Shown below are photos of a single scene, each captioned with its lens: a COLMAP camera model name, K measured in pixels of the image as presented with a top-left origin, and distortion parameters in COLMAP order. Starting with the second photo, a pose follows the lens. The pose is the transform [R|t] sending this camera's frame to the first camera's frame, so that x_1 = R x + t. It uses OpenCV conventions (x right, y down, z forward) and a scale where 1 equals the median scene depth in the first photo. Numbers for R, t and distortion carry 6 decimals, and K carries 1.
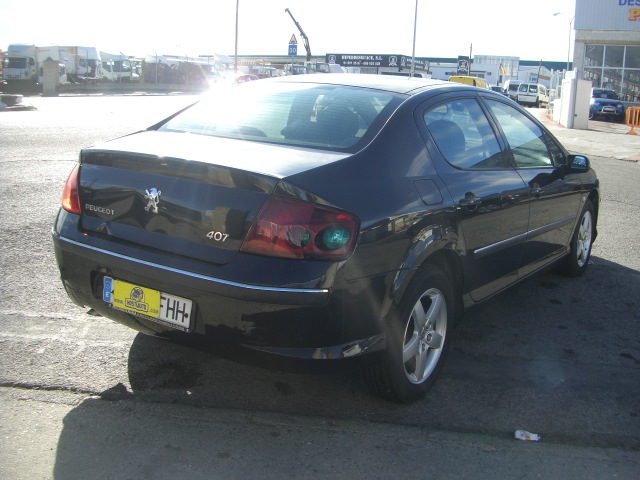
lens RADIAL K [[722.9, 0, 364.6], [0, 722.9, 239.9], [0, 0, 1]] dist [-0.203710, 0.171409]
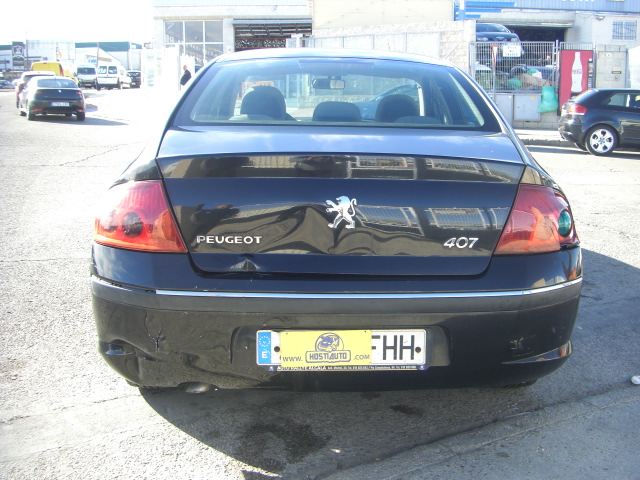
lens RADIAL K [[722.9, 0, 364.6], [0, 722.9, 239.9], [0, 0, 1]] dist [-0.203710, 0.171409]
pose [[0.818953, -0.167013, 0.549020, -0.672254], [0.150860, 0.985719, 0.074826, -0.077941], [-0.553676, 0.021546, 0.832453, 0.341688]]
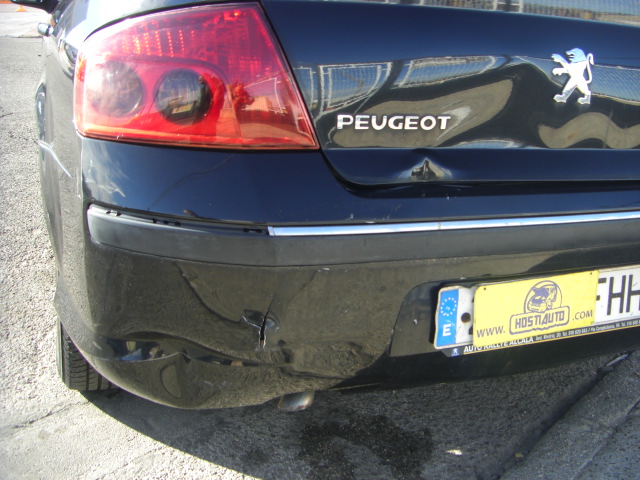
lens RADIAL K [[722.9, 0, 364.6], [0, 722.9, 239.9], [0, 0, 1]] dist [-0.203710, 0.171409]
pose [[0.582168, -0.274868, 0.765198, -0.703377], [0.140566, 0.960978, 0.238250, -0.077711], [-0.800826, -0.031141, 0.598087, 0.806732]]
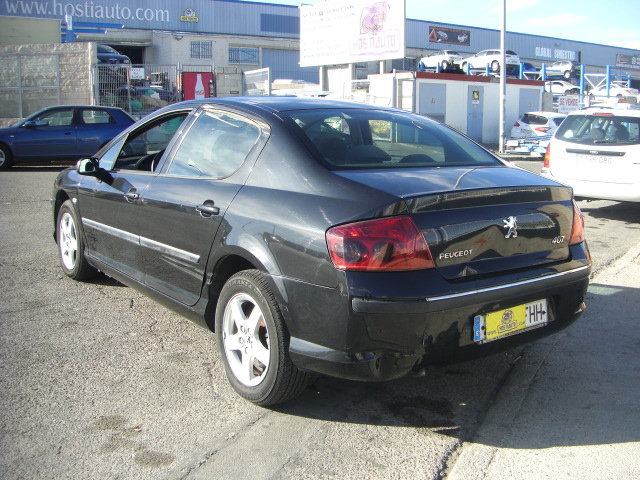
lens RADIAL K [[722.9, 0, 364.6], [0, 722.9, 239.9], [0, 0, 1]] dist [-0.203710, 0.171409]
pose [[0.331694, -0.220030, 0.917369, -1.342907], [0.190112, 0.968061, 0.163449, -0.251779], [-0.924033, 0.120188, 0.362930, 0.775111]]
